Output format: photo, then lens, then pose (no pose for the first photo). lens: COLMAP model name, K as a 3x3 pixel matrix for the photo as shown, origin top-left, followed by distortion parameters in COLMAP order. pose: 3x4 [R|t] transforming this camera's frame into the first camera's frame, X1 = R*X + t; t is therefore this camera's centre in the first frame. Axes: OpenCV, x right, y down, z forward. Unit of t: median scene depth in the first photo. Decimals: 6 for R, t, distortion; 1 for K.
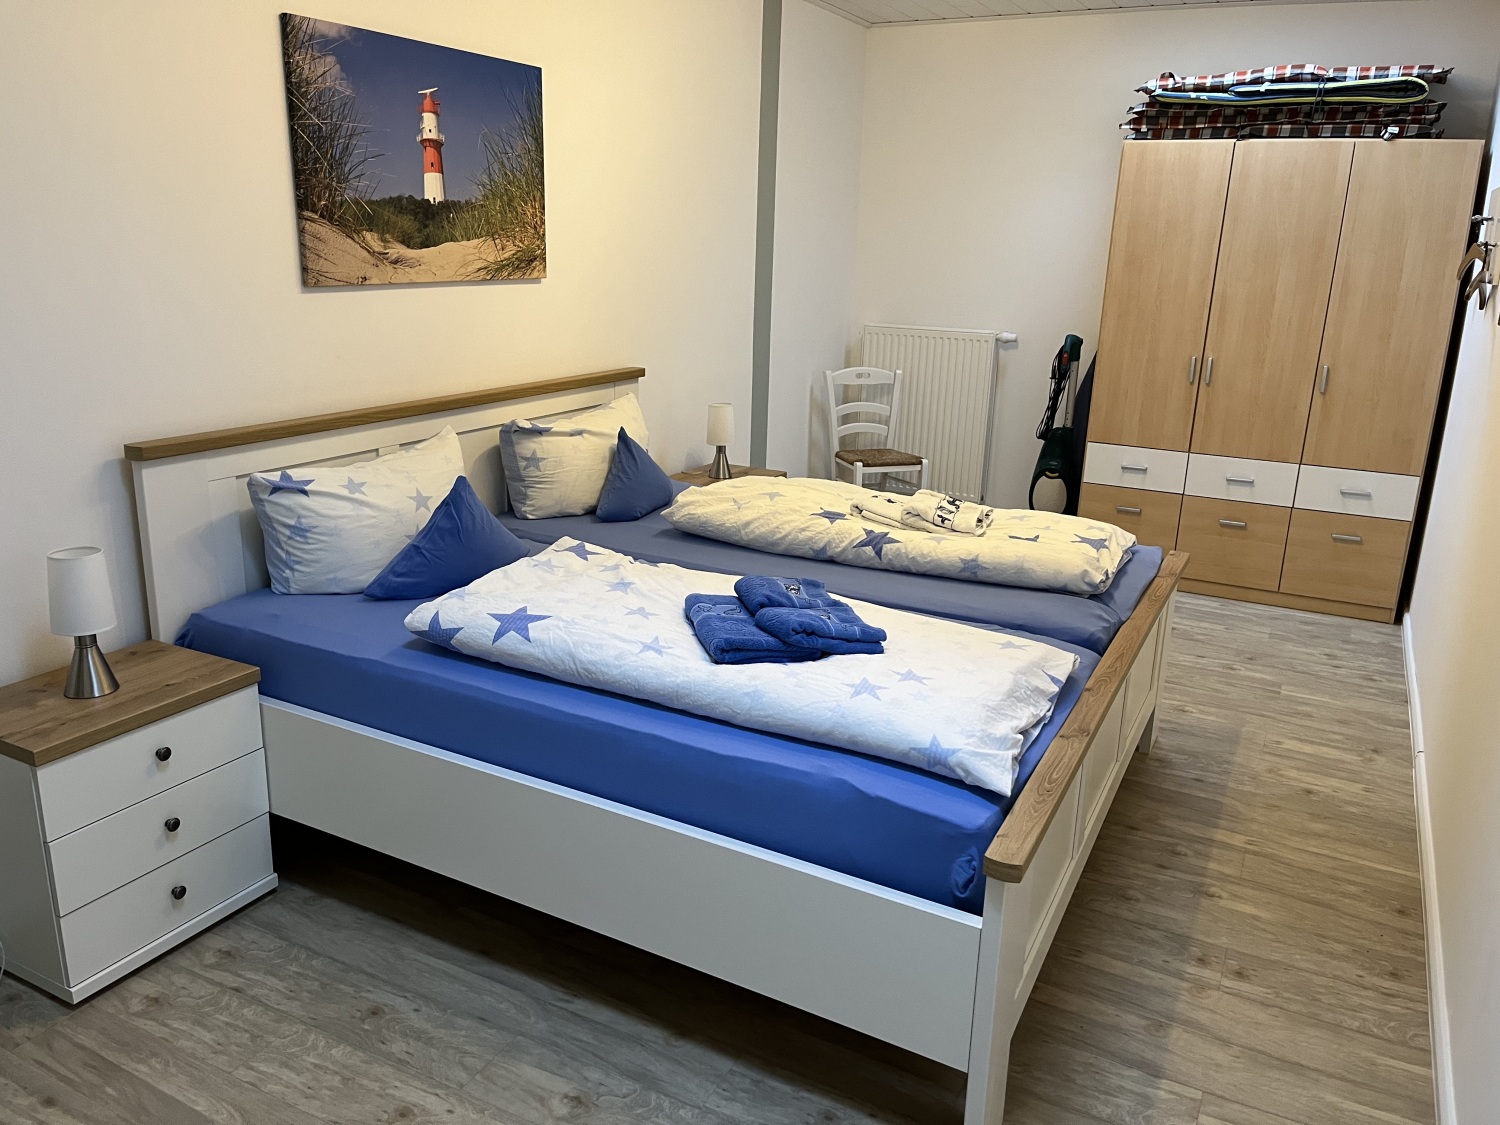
lens RADIAL K [[1144.2, 0, 756.0], [0, 1144.2, 552.3], [0, 0, 1]] dist [0.063883, -0.107590]
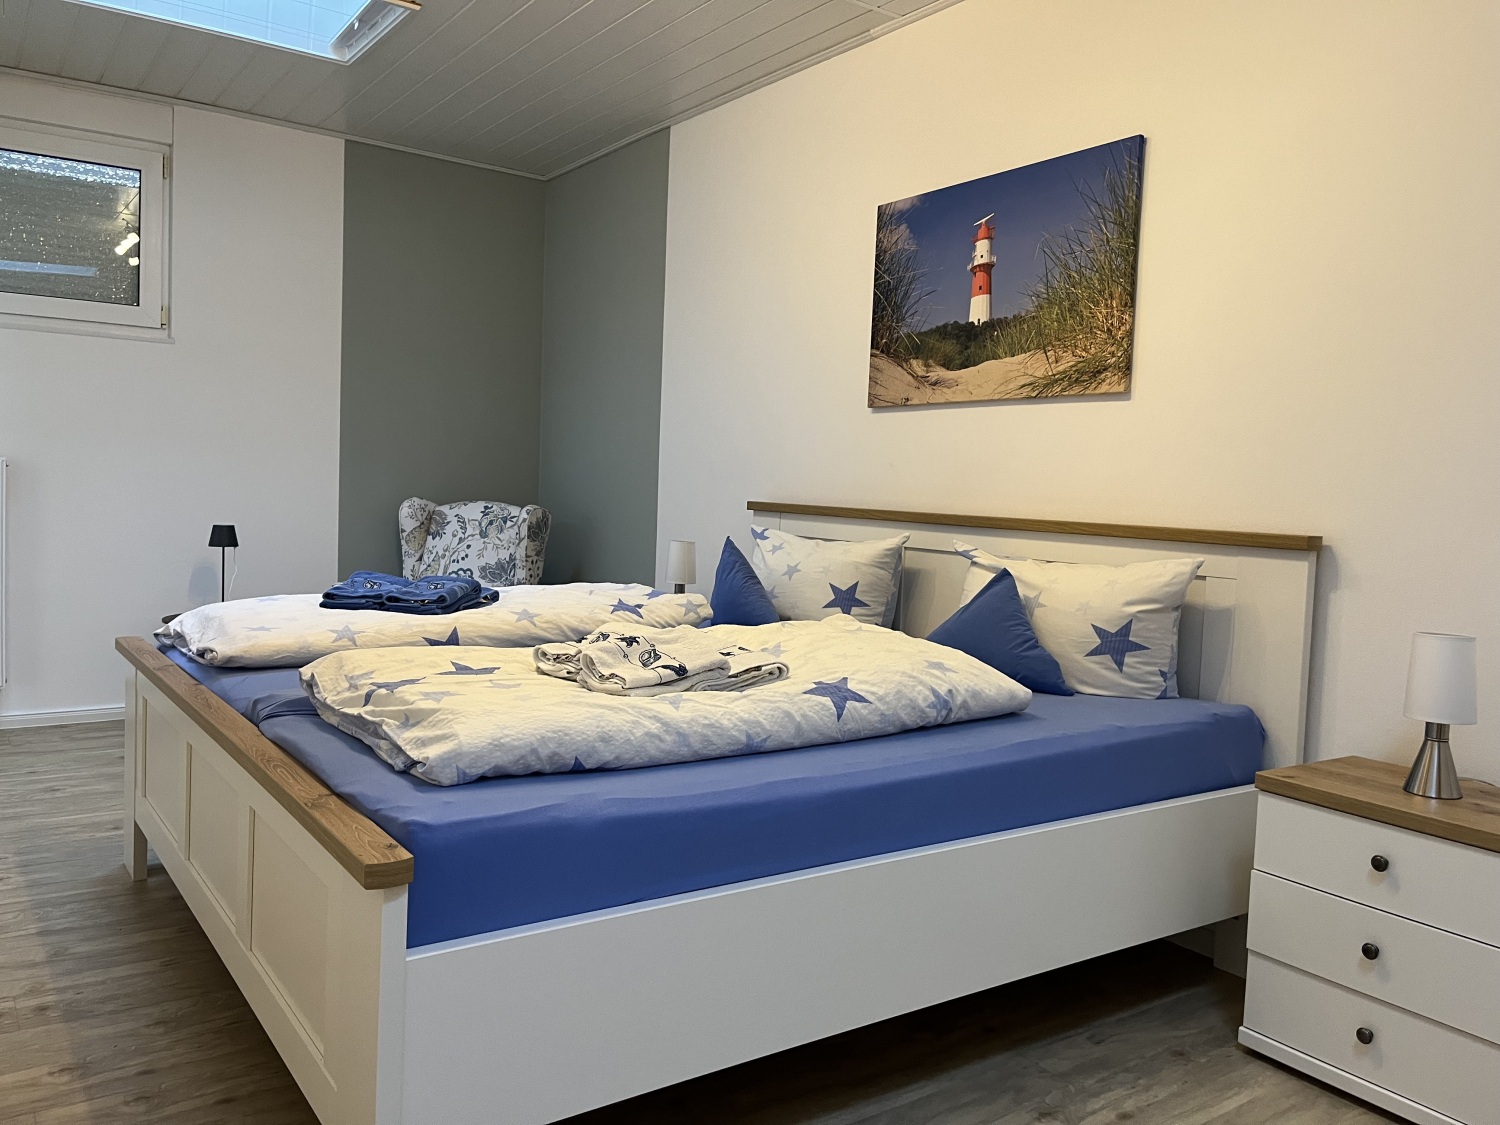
lens RADIAL K [[1144.2, 0, 756.0], [0, 1144.2, 552.3], [0, 0, 1]] dist [0.063883, -0.107590]
pose [[-0.457976, 0.007936, -0.888929, 0.730484], [-0.286330, 0.945353, 0.155958, -0.221525], [0.841590, 0.325952, -0.430677, 1.375108]]
